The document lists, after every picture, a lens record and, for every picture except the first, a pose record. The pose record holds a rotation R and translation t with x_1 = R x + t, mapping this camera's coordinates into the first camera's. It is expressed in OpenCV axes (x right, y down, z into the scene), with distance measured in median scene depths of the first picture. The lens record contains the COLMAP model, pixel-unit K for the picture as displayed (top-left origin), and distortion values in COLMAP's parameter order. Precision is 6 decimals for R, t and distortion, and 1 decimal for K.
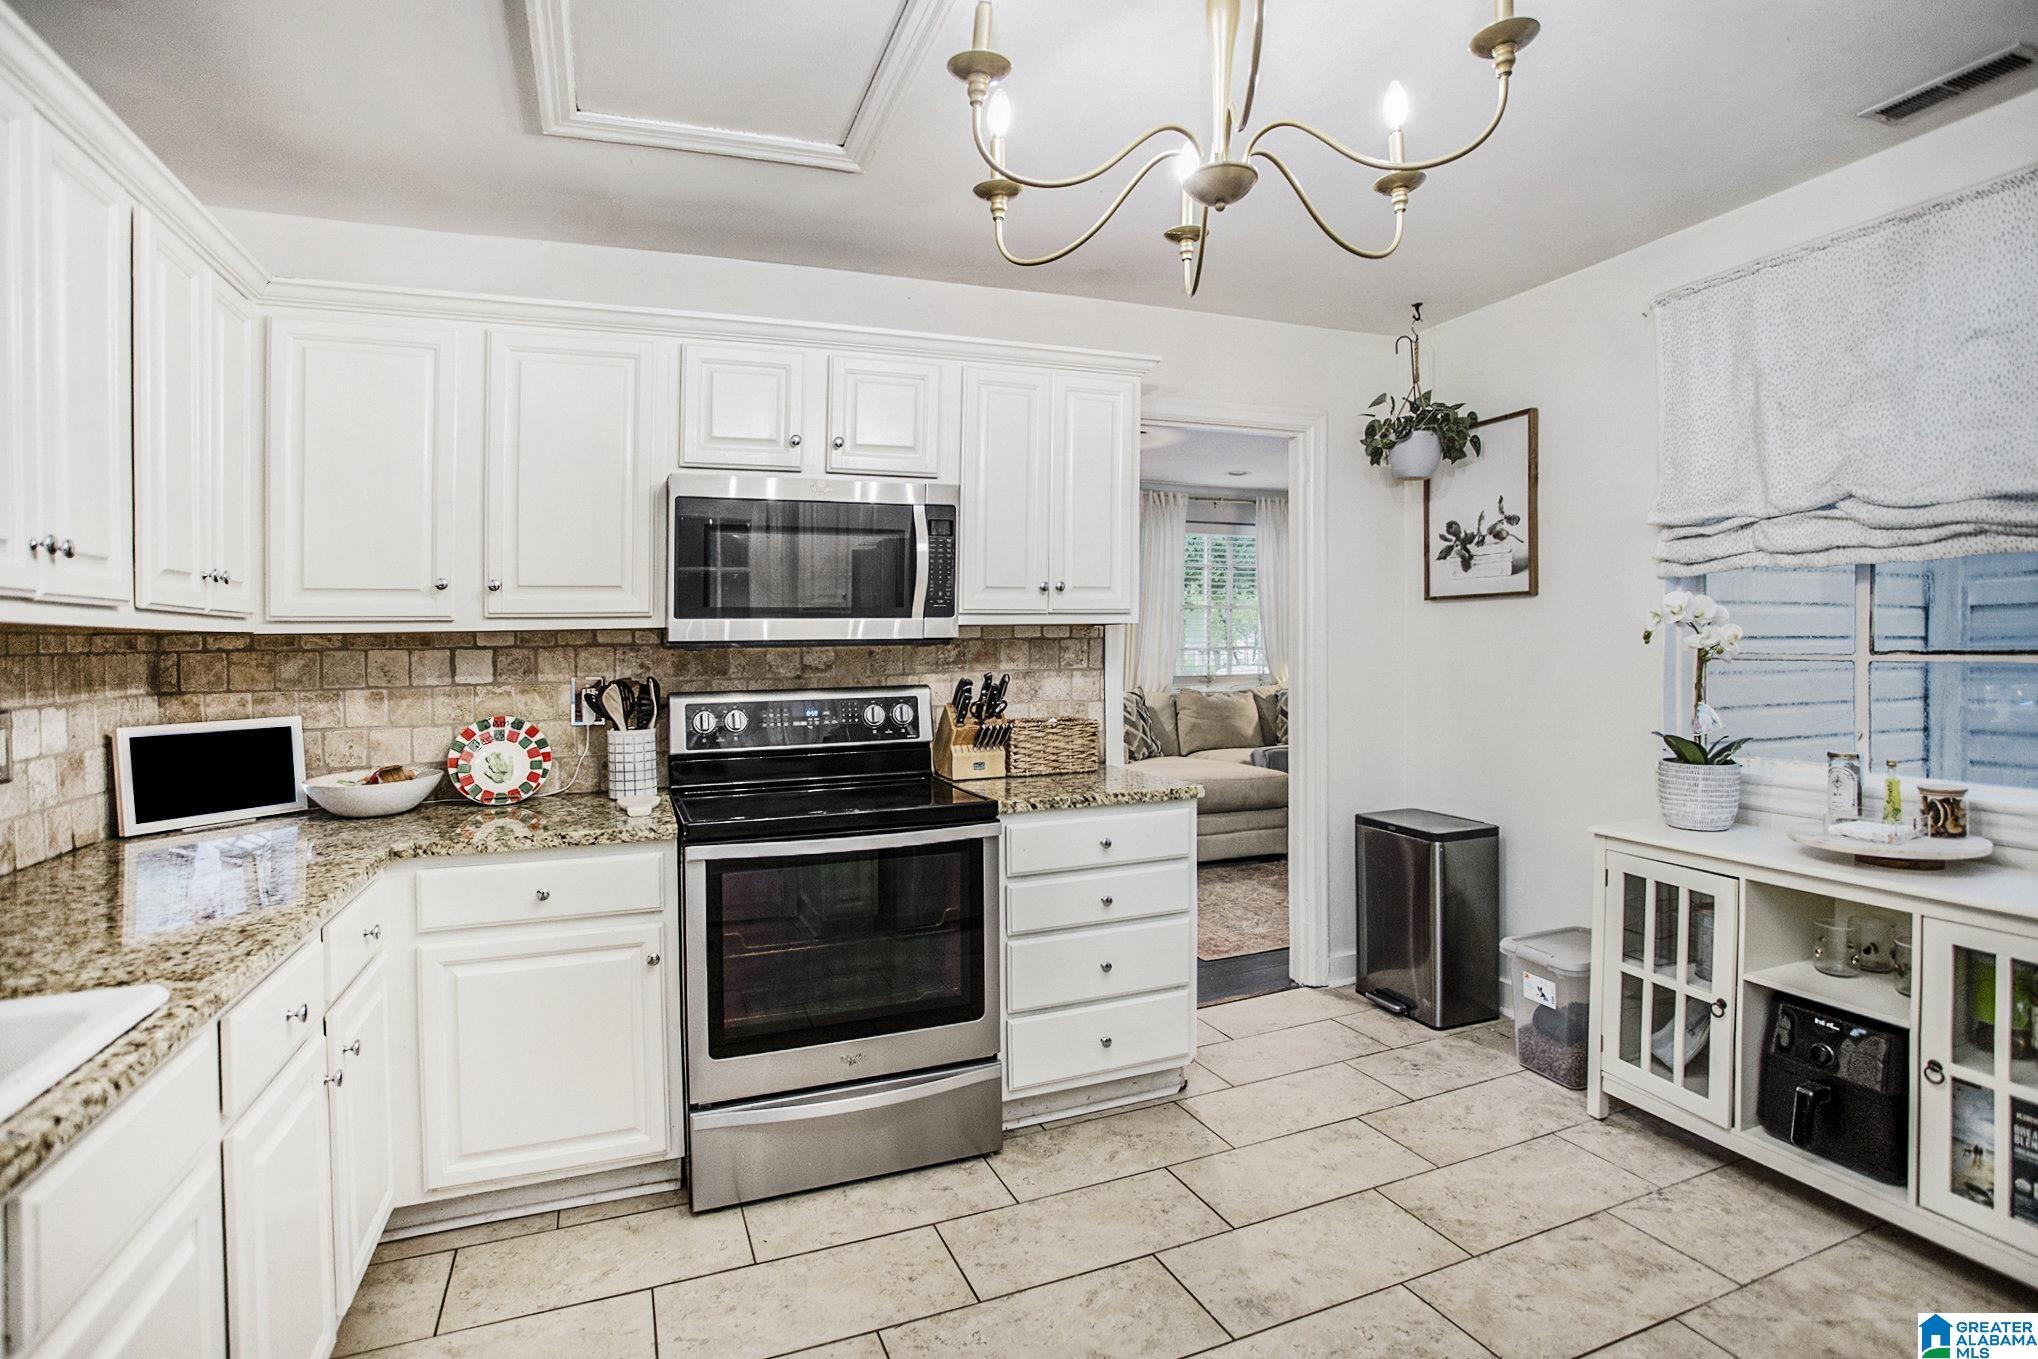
lens RADIAL K [[1035.6, 0, 1015.4], [0, 1035.6, 644.8], [0, 0, 1]] dist [-0.000959, 0.000217]
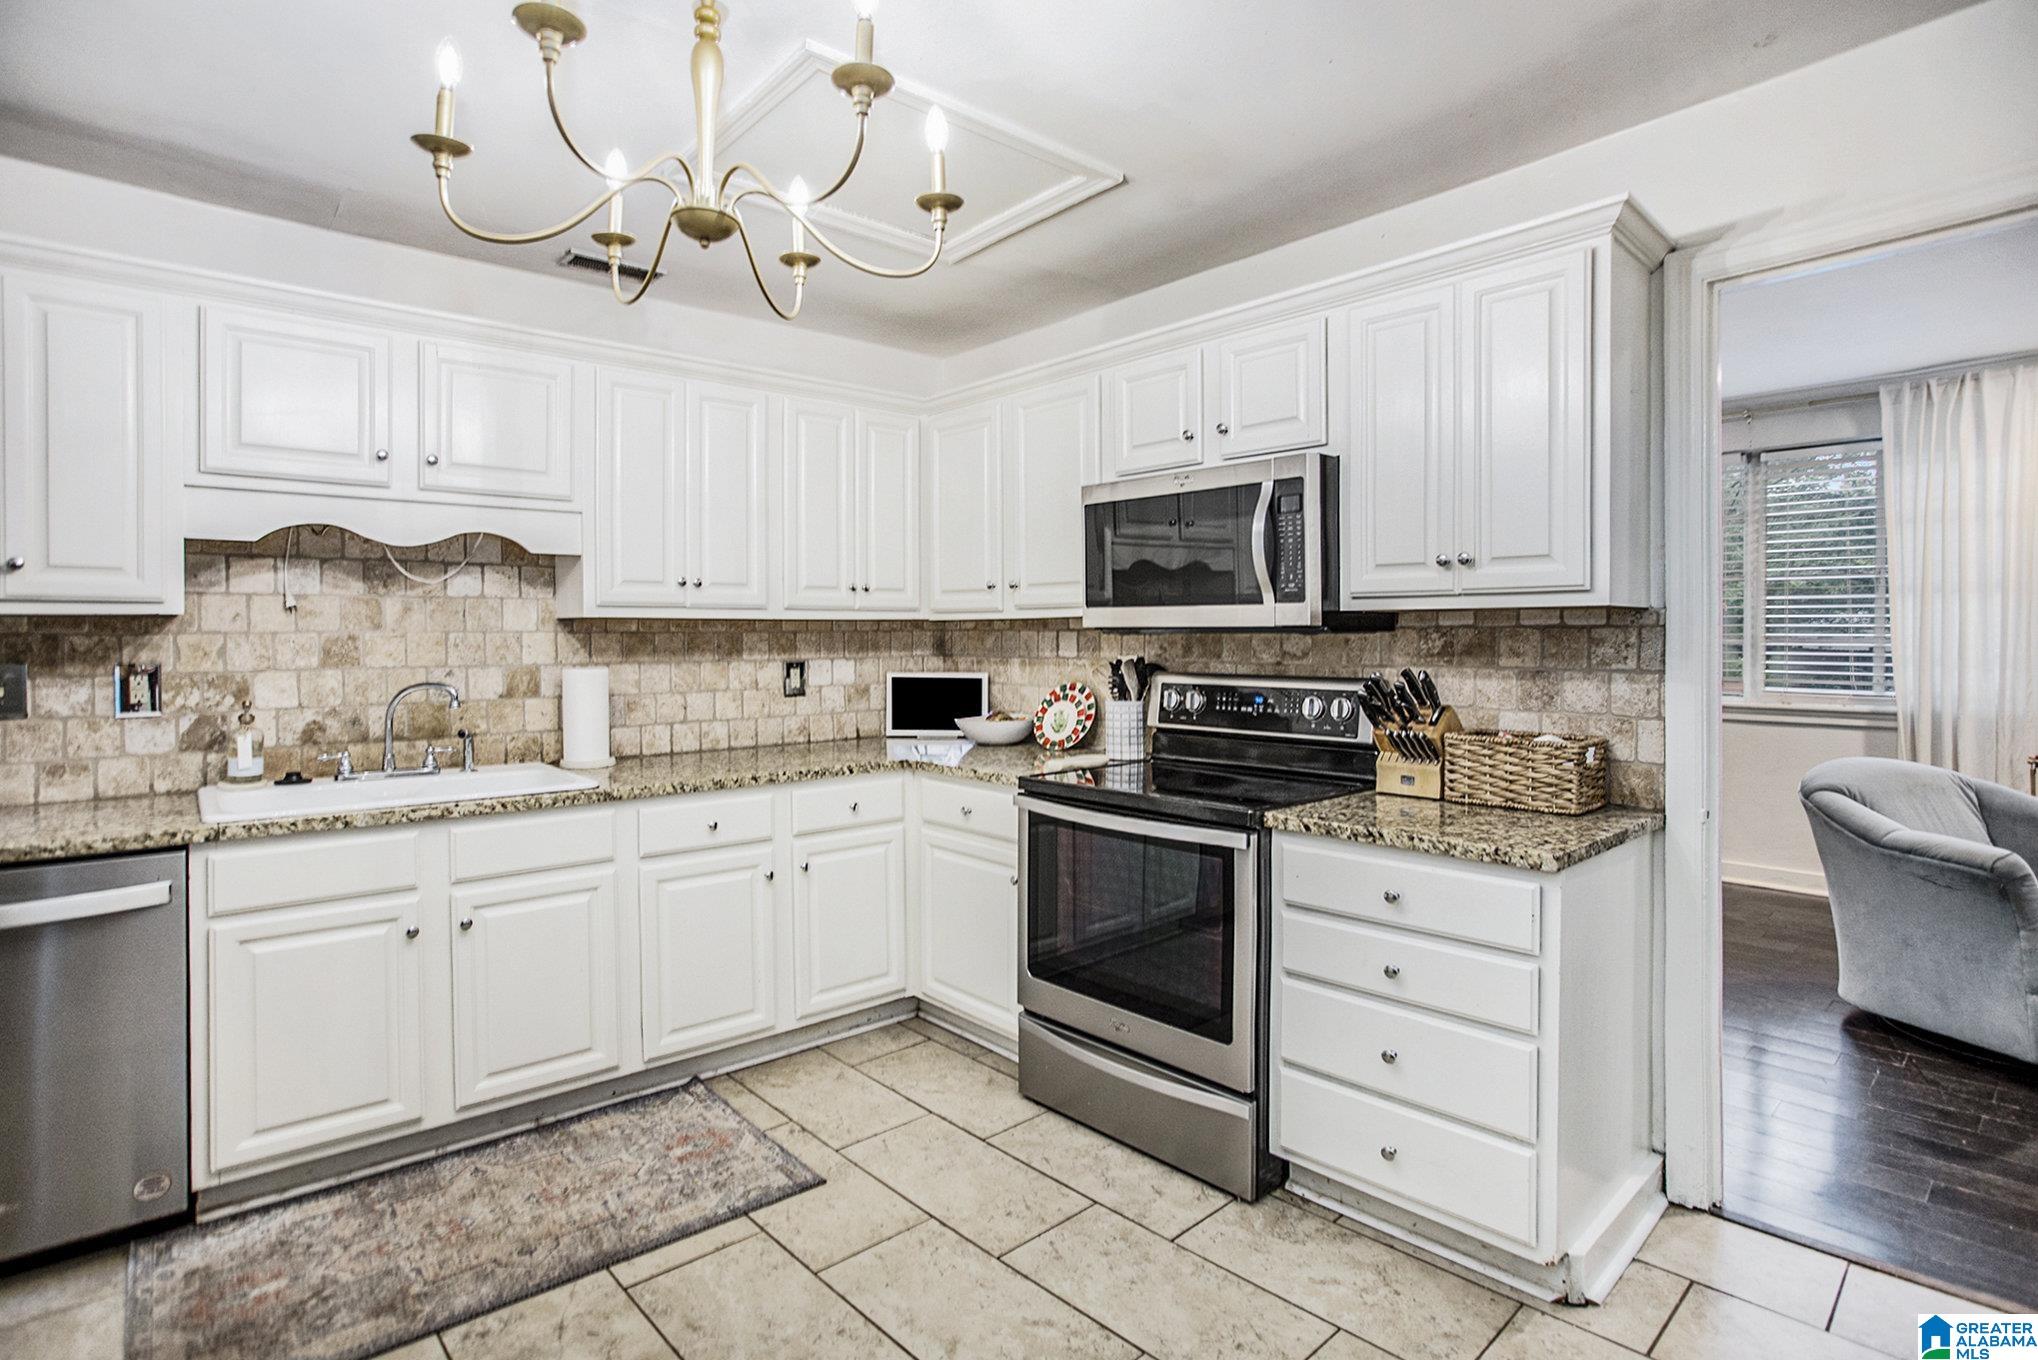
lens RADIAL K [[1016.6, 0, 1022.6], [0, 1016.6, 627.7], [0, 0, 1]] dist [-0.003467, 0.001171]
pose [[0.382324, 0.012719, -0.923941, 0.677372], [-0.002869, 0.999917, 0.012577, -0.016301], [0.924024, -0.002158, 0.382328, 0.460043]]
